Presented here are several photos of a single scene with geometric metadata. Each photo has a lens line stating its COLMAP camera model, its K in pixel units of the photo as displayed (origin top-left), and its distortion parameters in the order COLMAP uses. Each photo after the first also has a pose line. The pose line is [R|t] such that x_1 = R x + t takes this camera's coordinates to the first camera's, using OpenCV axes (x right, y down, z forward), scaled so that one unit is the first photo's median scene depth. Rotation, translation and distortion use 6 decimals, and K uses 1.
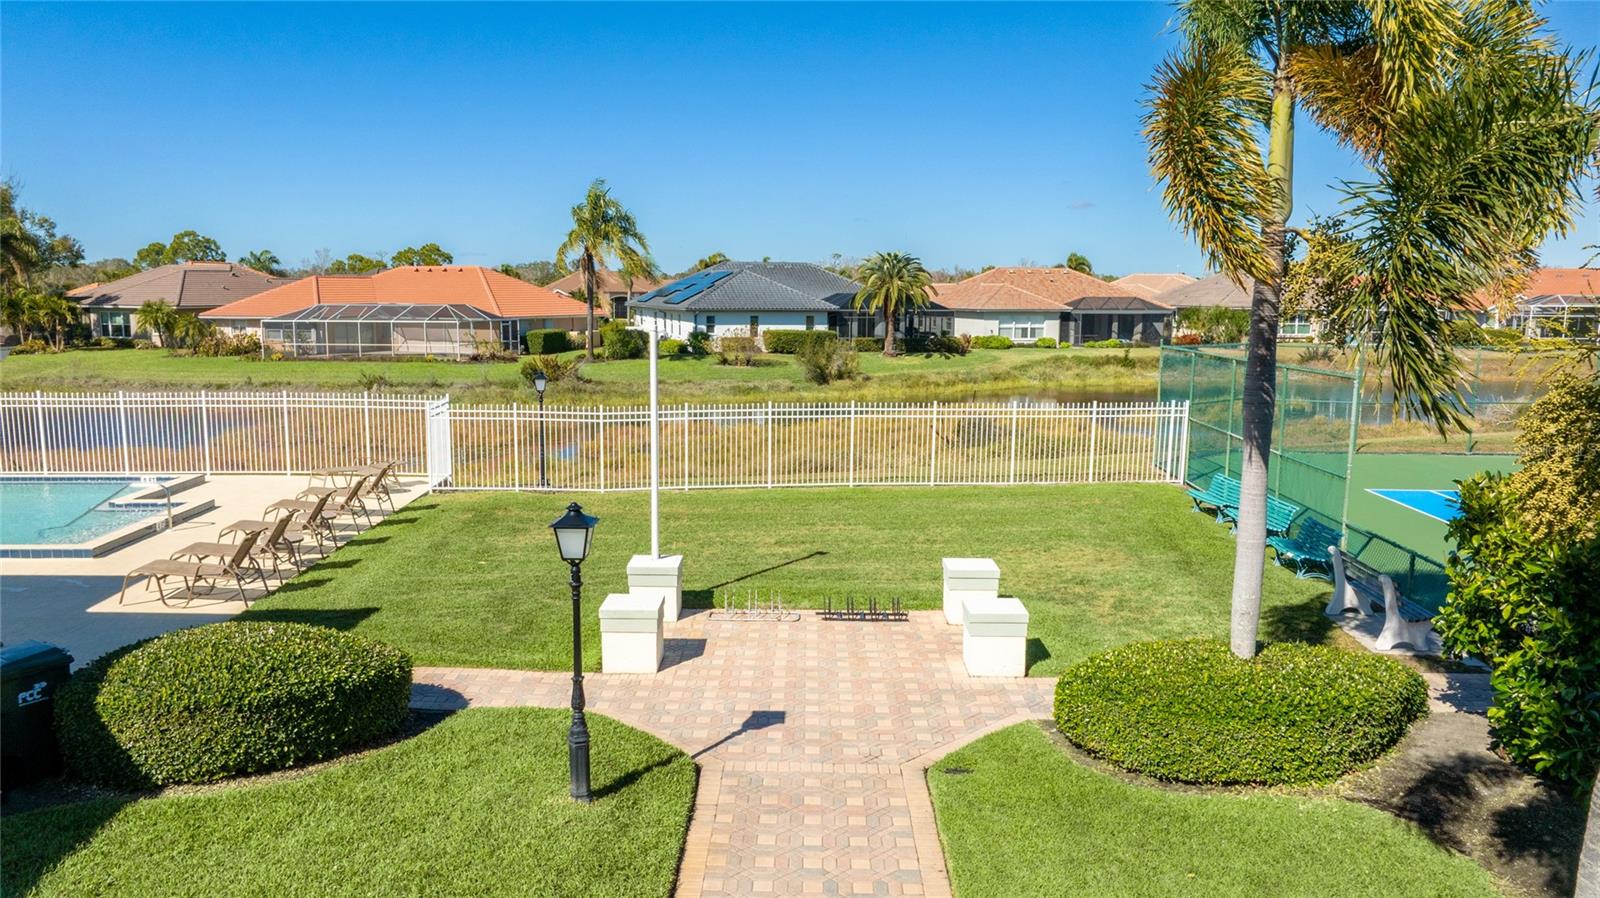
lens RADIAL K [[1083.7, 0, 801.9], [0, 1083.7, 423.5], [0, 0, 1]] dist [-0.007560, 0.002714]
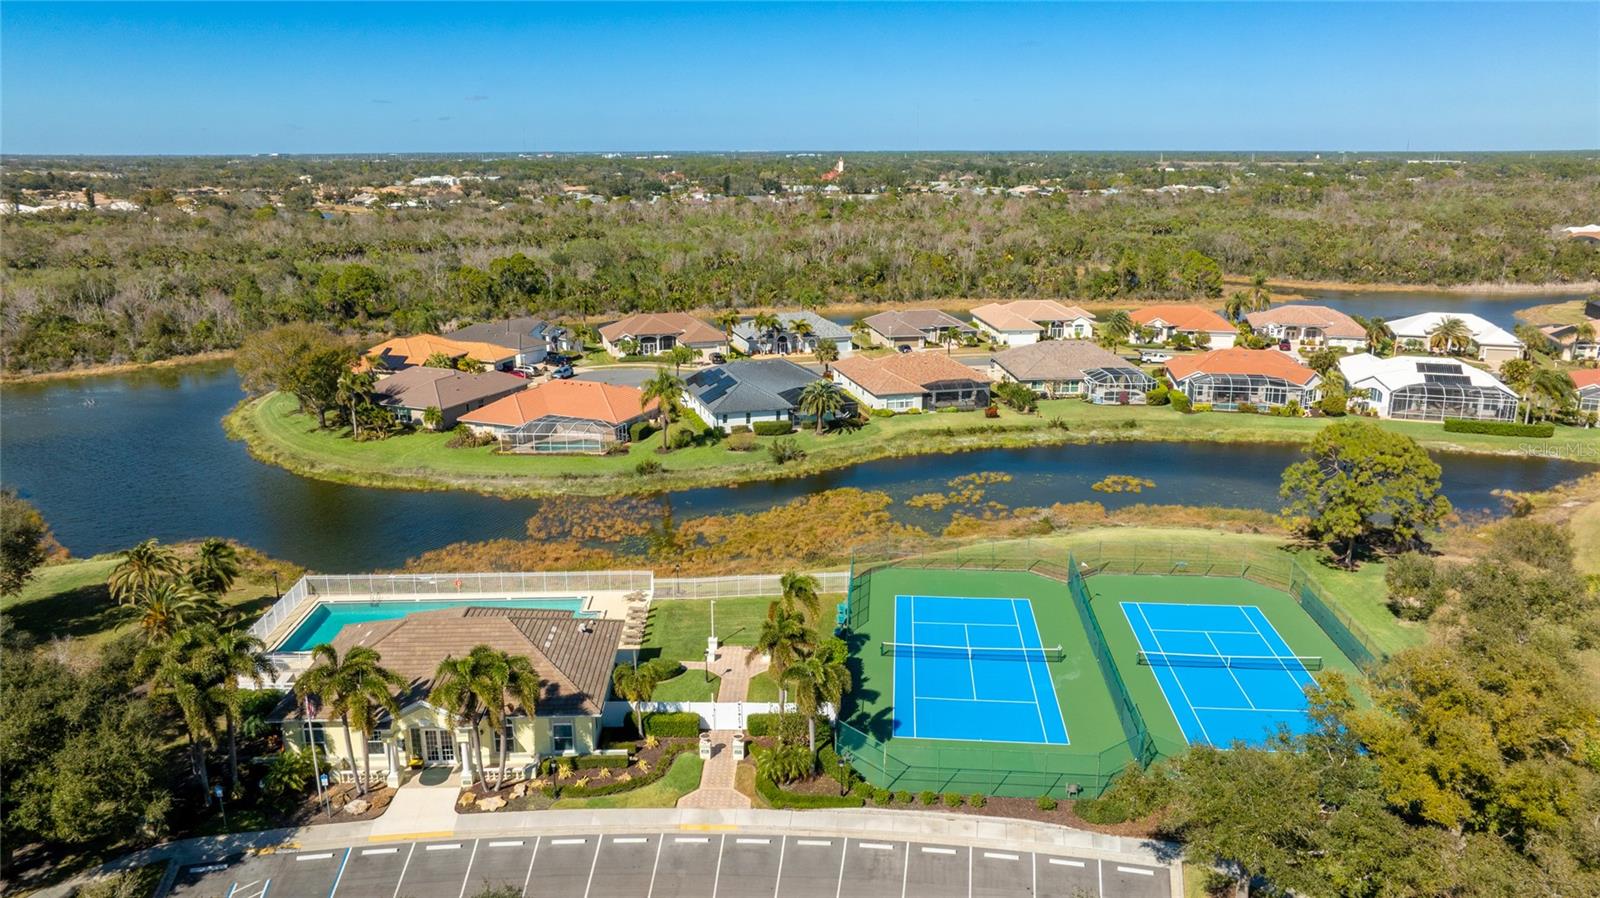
lens RADIAL K [[1083.7, 0, 801.9], [0, 1083.7, 423.5], [0, 0, 1]] dist [-0.007560, 0.002714]
pose [[0.999674, -0.011697, -0.022687, 0.092474], [0.014775, 0.989950, 0.140647, -0.347945], [0.020814, -0.140937, 0.989800, -0.869332]]
